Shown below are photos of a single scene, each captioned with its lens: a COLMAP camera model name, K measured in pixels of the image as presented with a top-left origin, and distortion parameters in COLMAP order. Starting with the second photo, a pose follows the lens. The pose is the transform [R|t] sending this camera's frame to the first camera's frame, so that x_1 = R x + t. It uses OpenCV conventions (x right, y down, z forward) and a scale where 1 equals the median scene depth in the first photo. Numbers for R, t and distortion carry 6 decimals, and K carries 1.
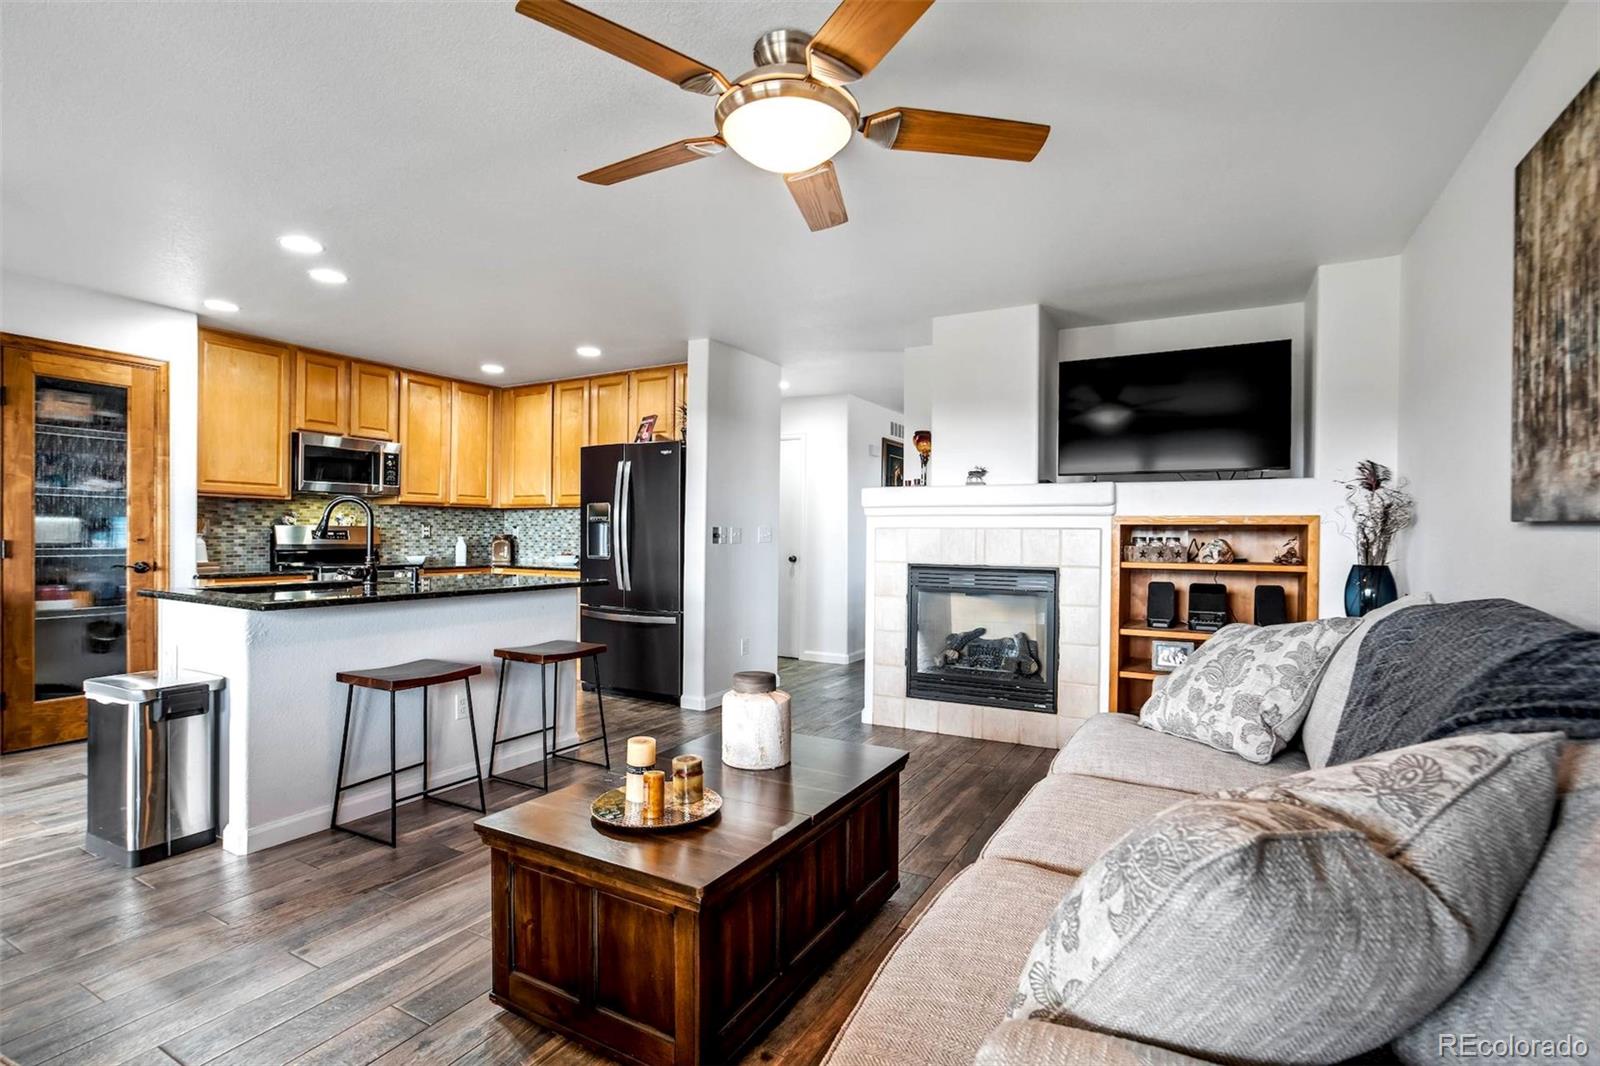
lens RADIAL K [[762.8, 0, 800.2], [0, 762.8, 543.6], [0, 0, 1]] dist [-0.045546, 0.025928]
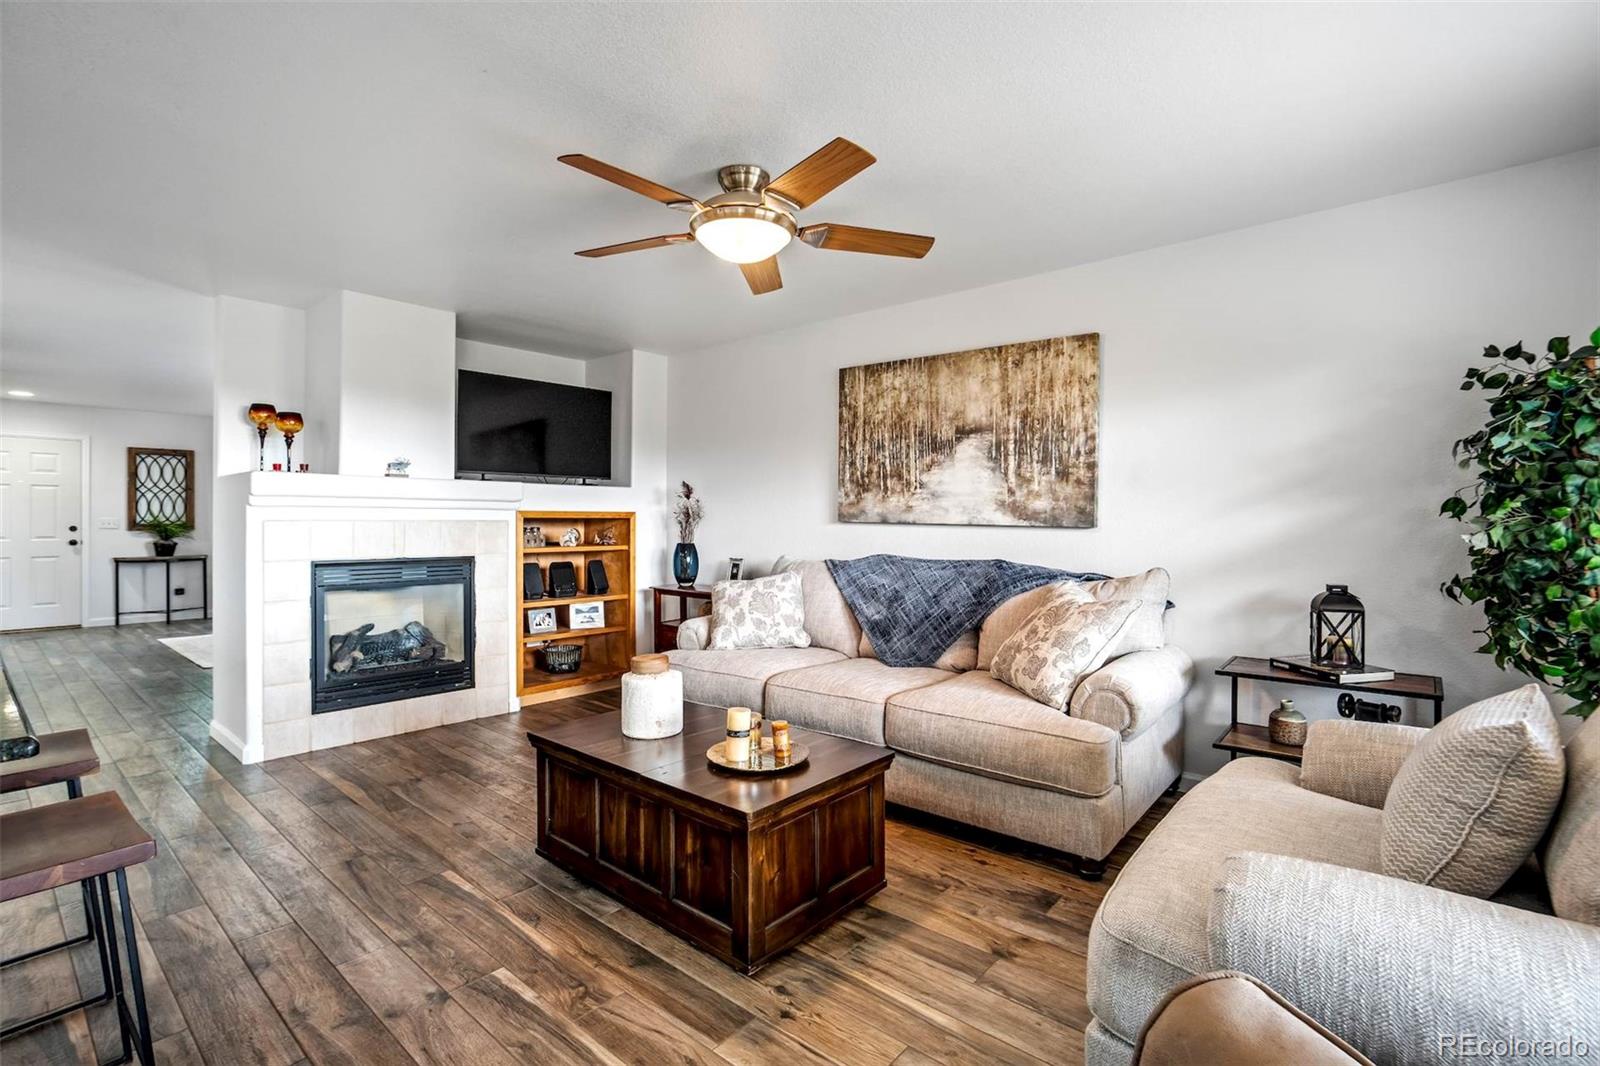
lens RADIAL K [[743.0, 0, 797.8], [0, 743.0, 519.4], [0, 0, 1]] dist [-0.040895, 0.022644]
pose [[0.202185, -0.007653, 0.979317, -0.600723], [0.009898, 0.999934, 0.005771, -0.022660], [-0.979297, 0.008526, 0.202248, 0.300176]]
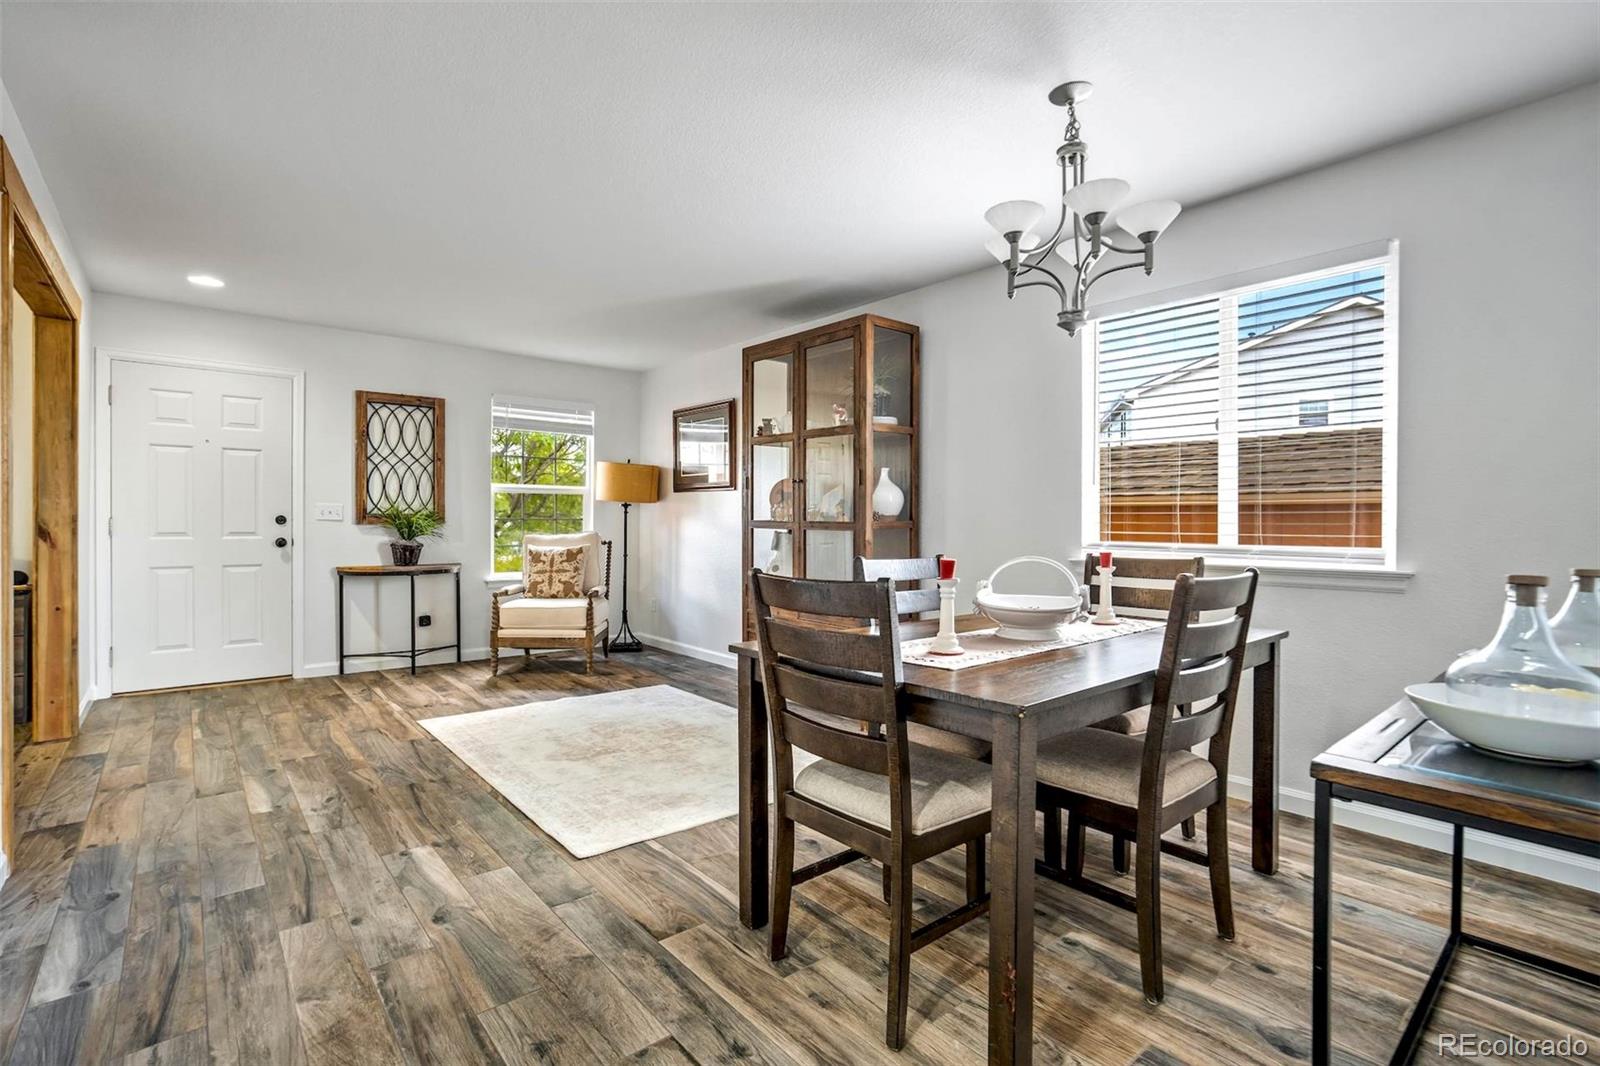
lens RADIAL K [[727.3, 0, 792.6], [0, 727.3, 534.0], [0, 0, 1]] dist [-0.039496, 0.015857]
pose [[0.353530, -0.016483, 0.935278, 0.071319], [0.006883, 0.999864, 0.015020, 0.003787], [-0.935398, 0.001128, 0.353595, 1.325244]]
